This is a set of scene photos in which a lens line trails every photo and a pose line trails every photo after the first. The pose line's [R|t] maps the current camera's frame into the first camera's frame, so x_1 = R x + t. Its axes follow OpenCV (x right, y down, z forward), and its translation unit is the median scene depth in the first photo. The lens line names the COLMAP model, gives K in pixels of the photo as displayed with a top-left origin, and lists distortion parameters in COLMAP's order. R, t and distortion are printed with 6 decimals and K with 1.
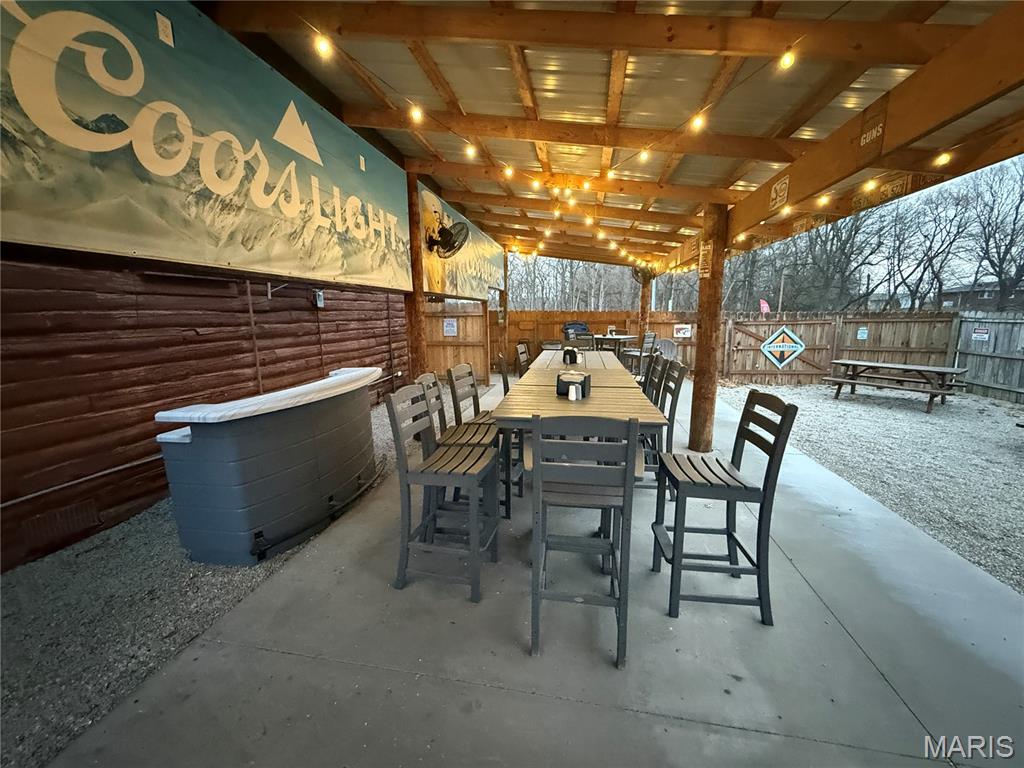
lens RADIAL K [[410.1, 0, 513.5], [0, 410.1, 379.5], [0, 0, 1]] dist [-0.002171, -0.000201]
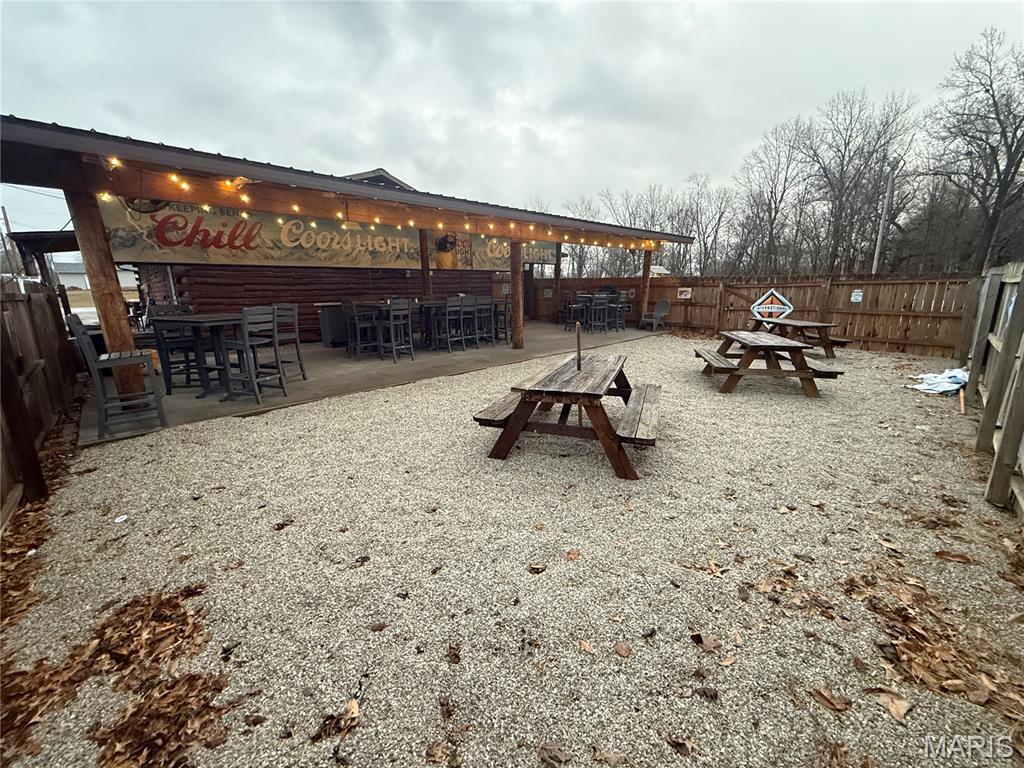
lens RADIAL K [[410.1, 0, 511.9], [0, 410.1, 383.6], [0, 0, 1]] dist [-0.002171, -0.000201]
pose [[0.816117, 0.128827, -0.563344, 1.555755], [-0.086480, 0.991084, 0.101360, 0.144611], [0.571379, -0.034004, 0.819982, -0.619580]]
